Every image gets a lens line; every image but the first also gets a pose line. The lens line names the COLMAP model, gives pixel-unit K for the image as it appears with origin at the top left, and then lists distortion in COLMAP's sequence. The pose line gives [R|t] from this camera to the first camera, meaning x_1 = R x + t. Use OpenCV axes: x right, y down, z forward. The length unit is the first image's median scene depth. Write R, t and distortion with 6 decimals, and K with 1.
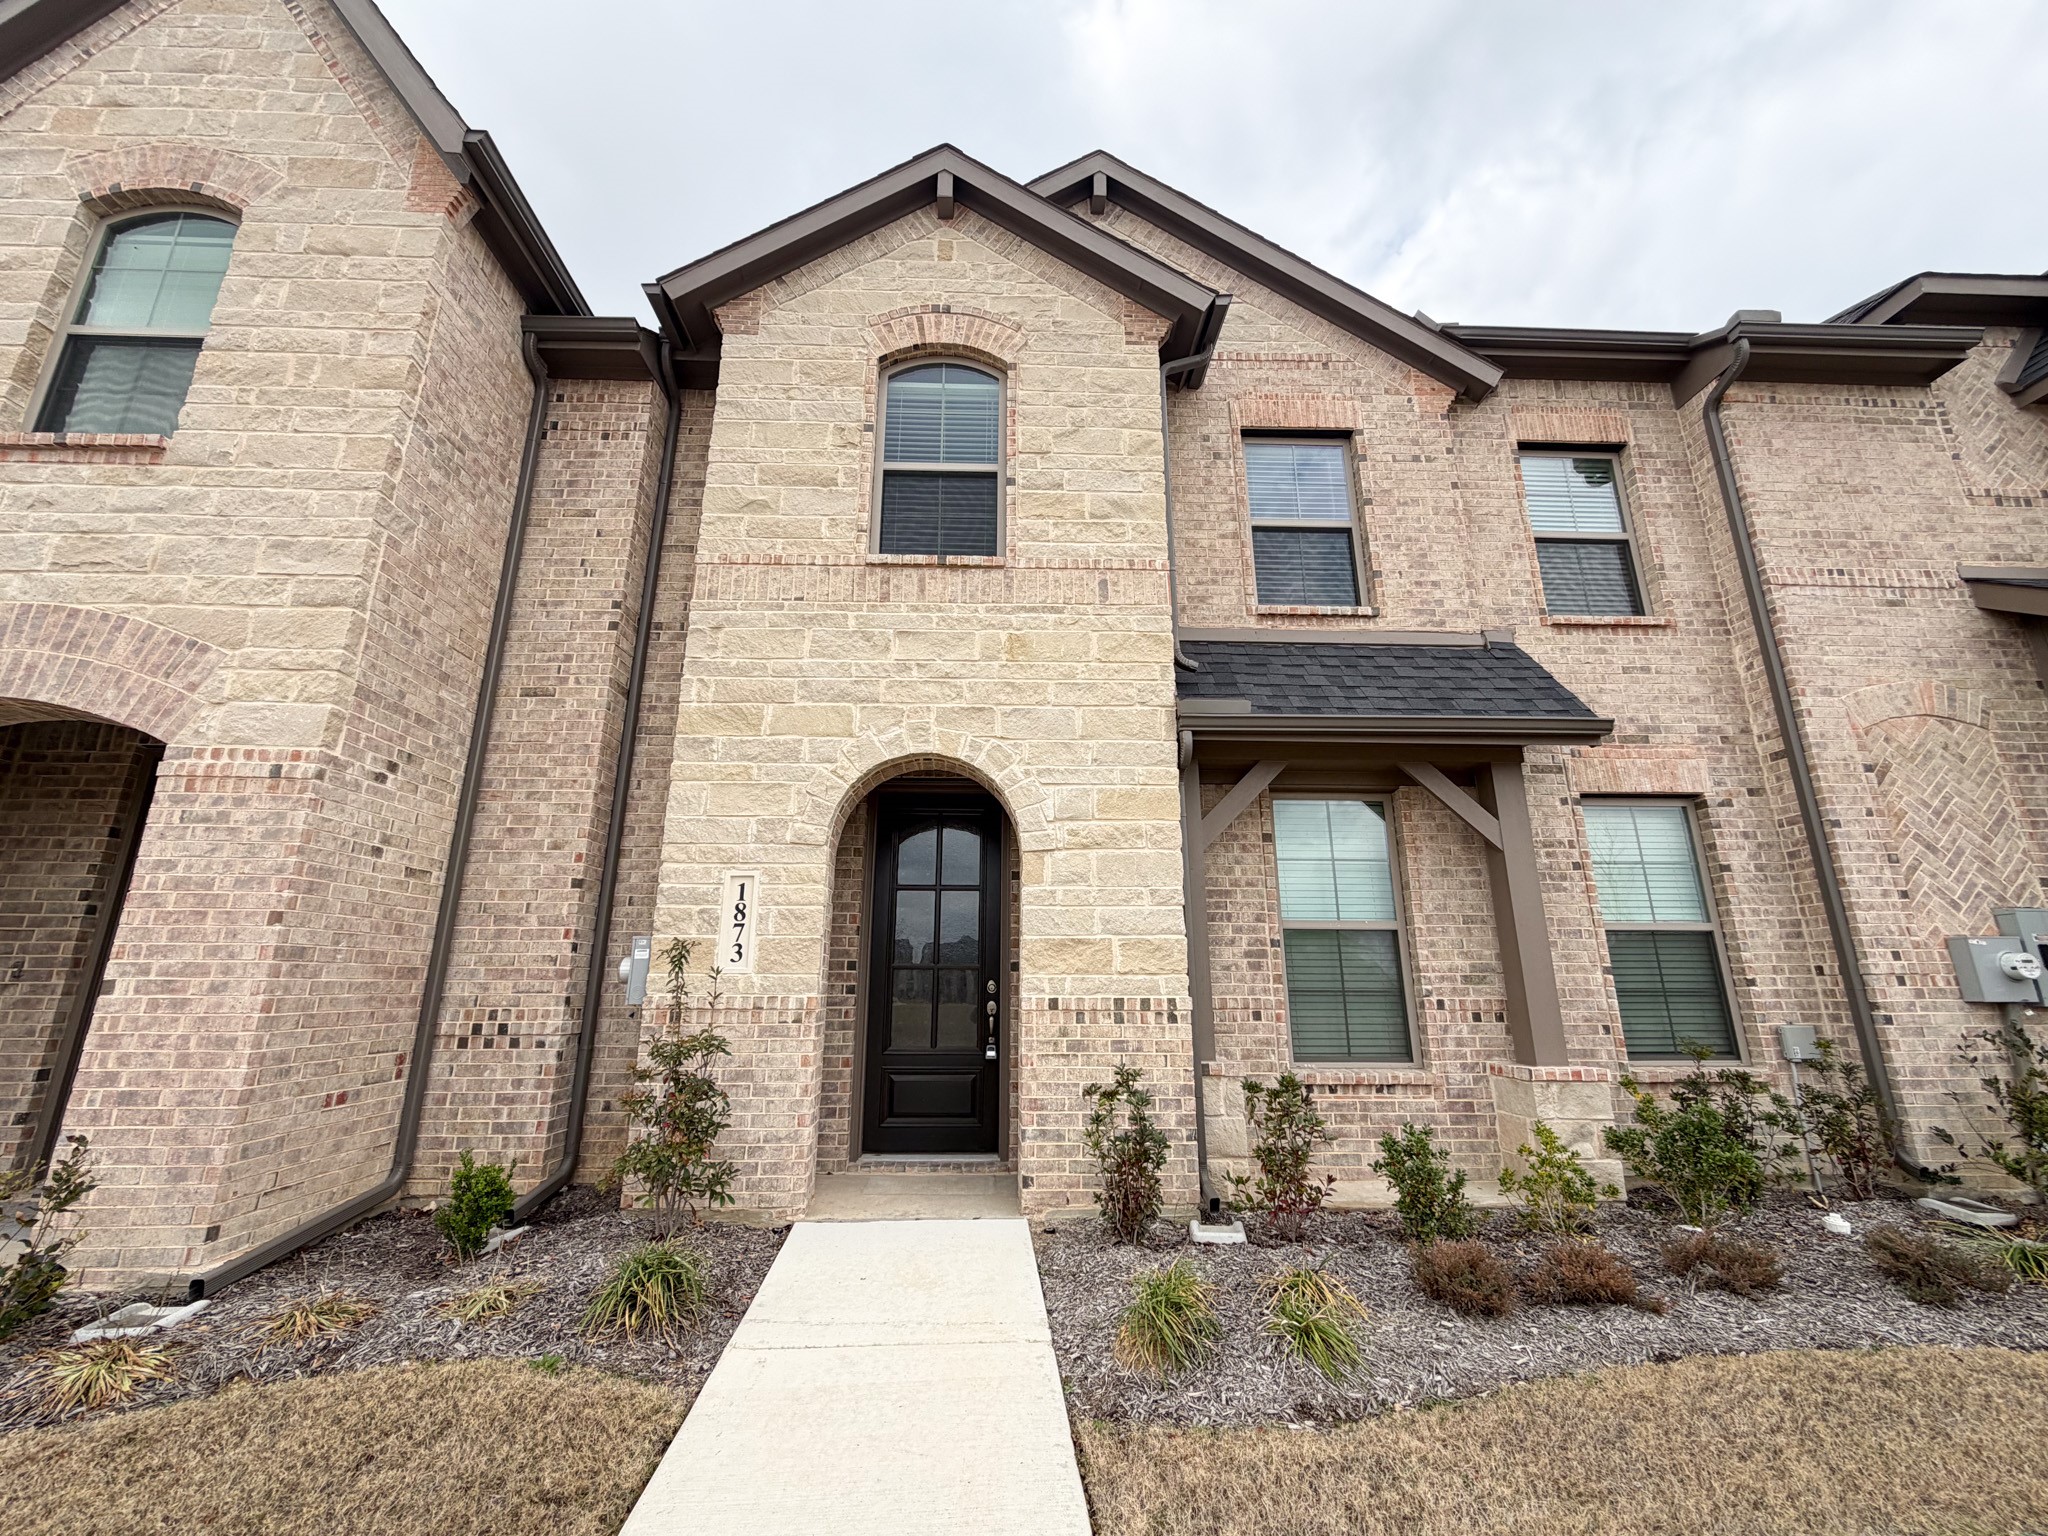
lens RADIAL K [[817.6, 0, 1018.9], [0, 817.6, 766.1], [0, 0, 1]] dist [0.001305, 0.000316]
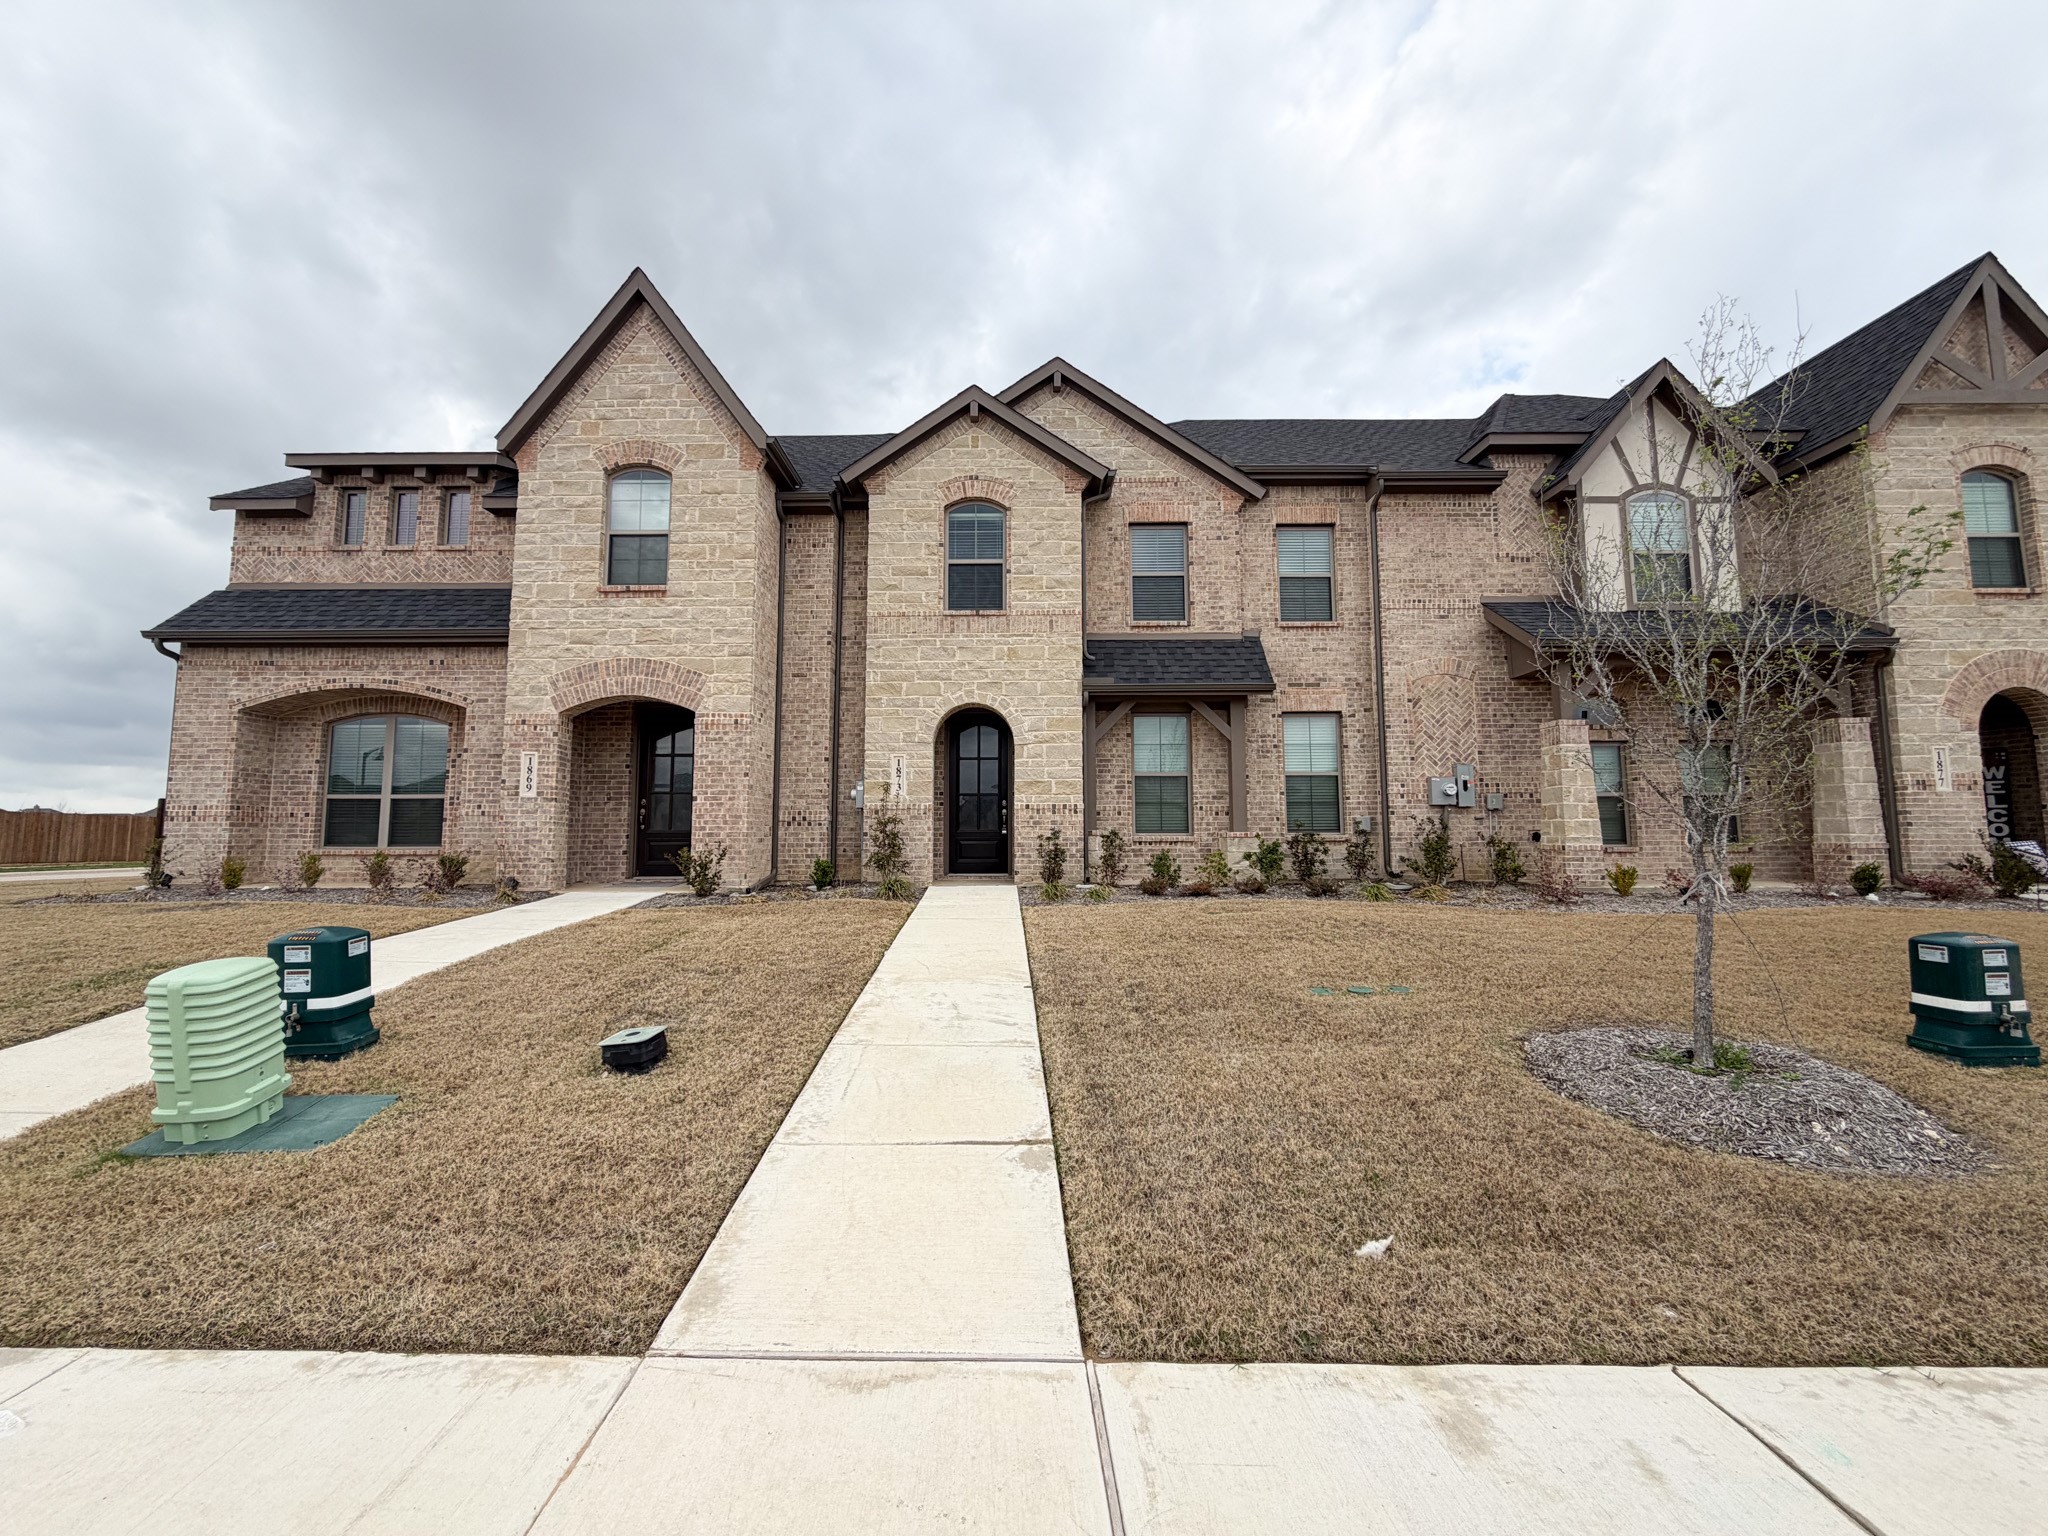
lens RADIAL K [[817.6, 0, 1018.9], [0, 817.6, 766.1], [0, 0, 1]] dist [0.001305, 0.000316]
pose [[0.999125, -0.008145, -0.041026, 0.100311], [0.015342, 0.983860, 0.178284, -0.227732], [0.038911, -0.178757, 0.983123, -1.187184]]
